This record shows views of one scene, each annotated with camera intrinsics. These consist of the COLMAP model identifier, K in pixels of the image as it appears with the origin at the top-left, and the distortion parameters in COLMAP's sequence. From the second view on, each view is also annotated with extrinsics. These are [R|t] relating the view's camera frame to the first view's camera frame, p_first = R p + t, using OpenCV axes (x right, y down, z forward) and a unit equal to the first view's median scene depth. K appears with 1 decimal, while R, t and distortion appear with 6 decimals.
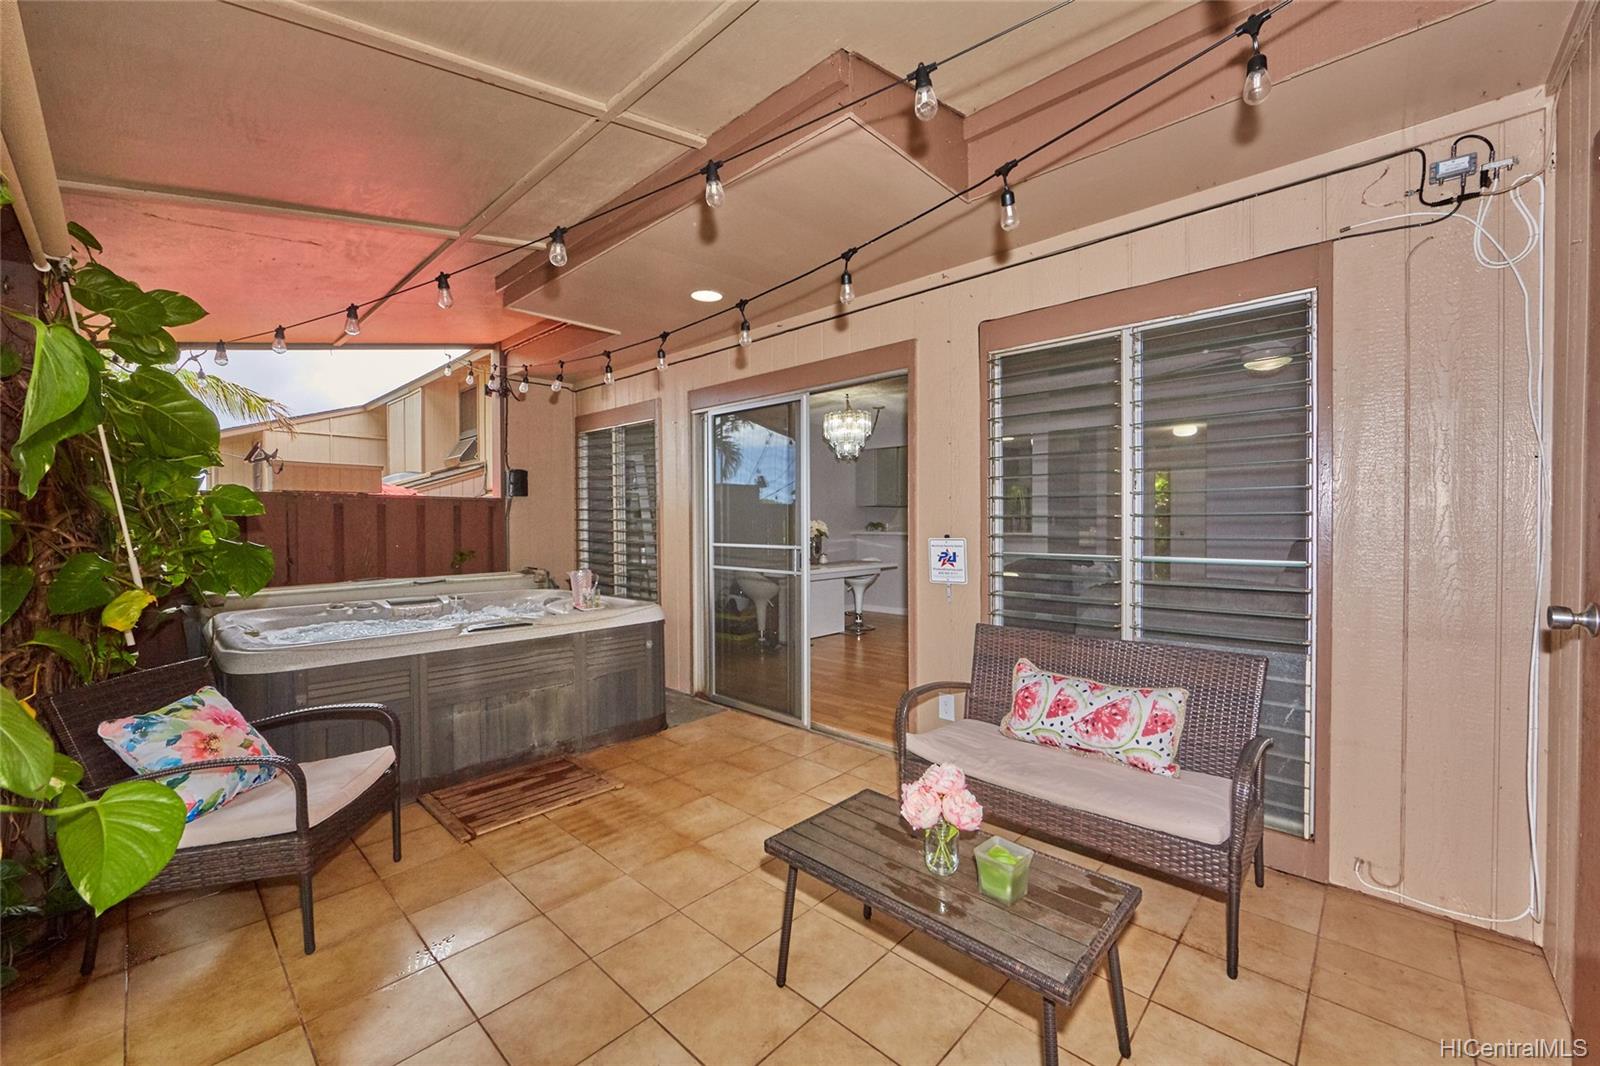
lens RADIAL K [[630.4, 0, 802.3], [0, 630.4, 531.0], [0, 0, 1]] dist [-0.011823, 0.000436]
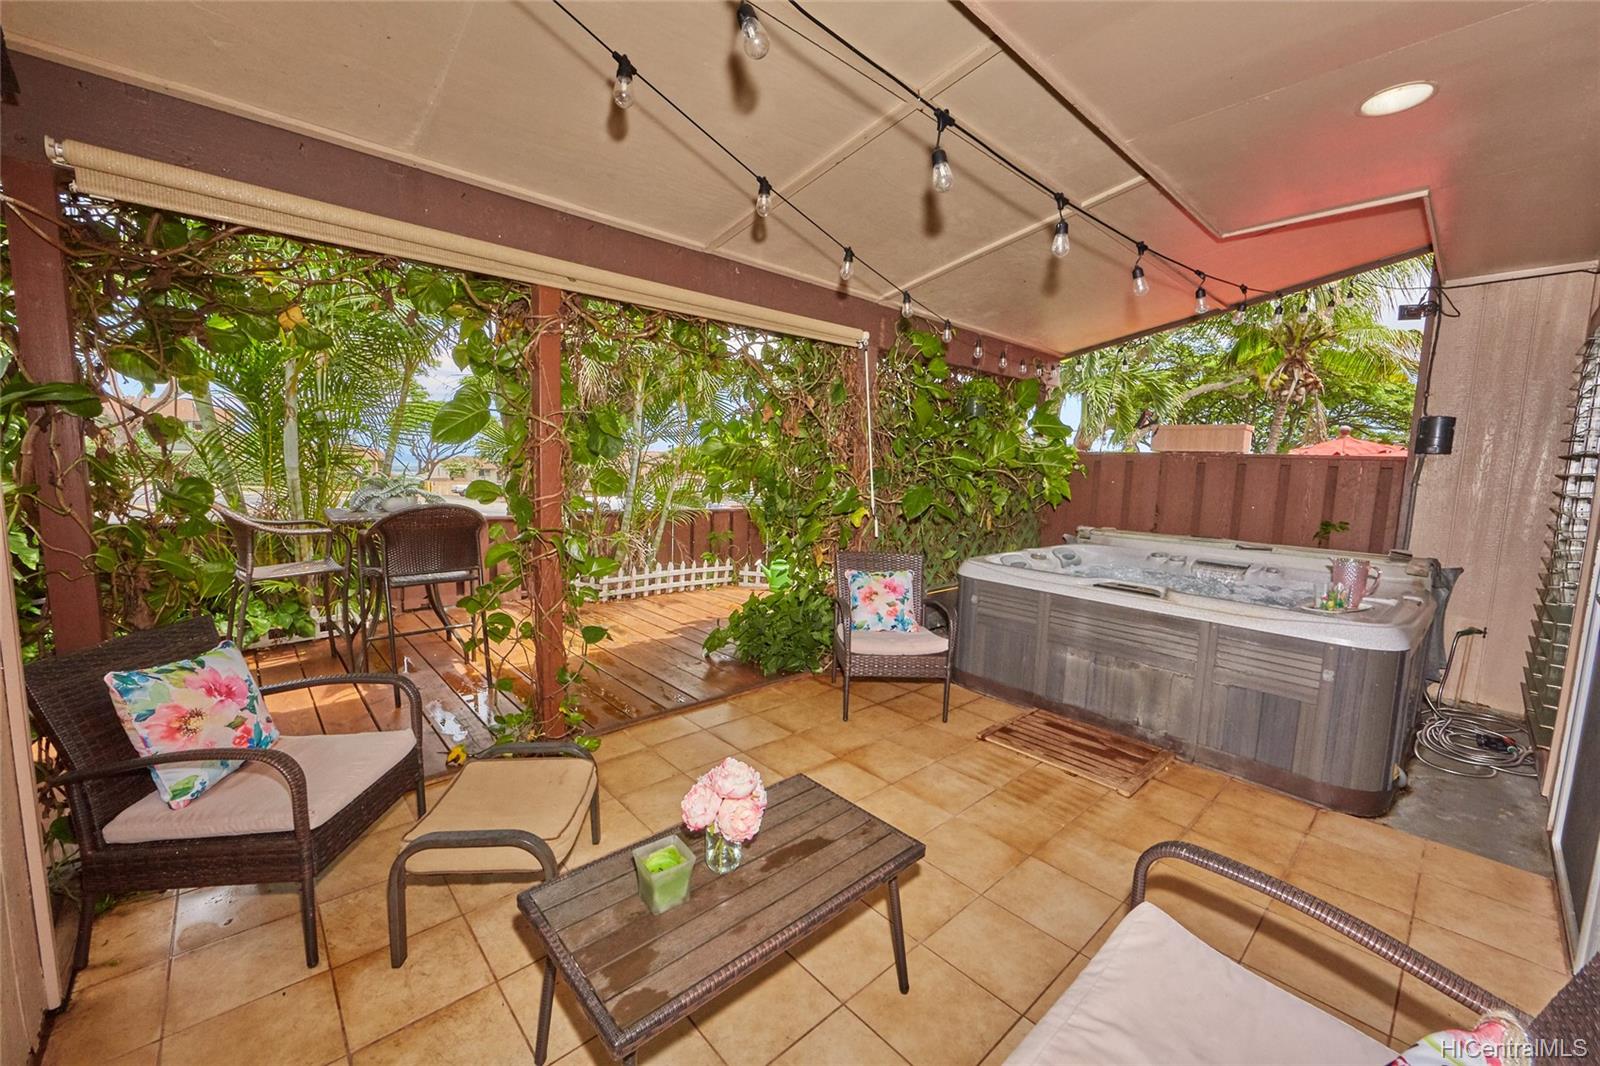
lens RADIAL K [[630.4, 0, 802.3], [0, 630.4, 531.0], [0, 0, 1]] dist [-0.011823, 0.000436]
pose [[-0.078212, 0.113567, -0.990447, 0.533228], [-0.049294, 0.991835, 0.117619, -0.029147], [0.995717, 0.058022, -0.071975, 0.575886]]
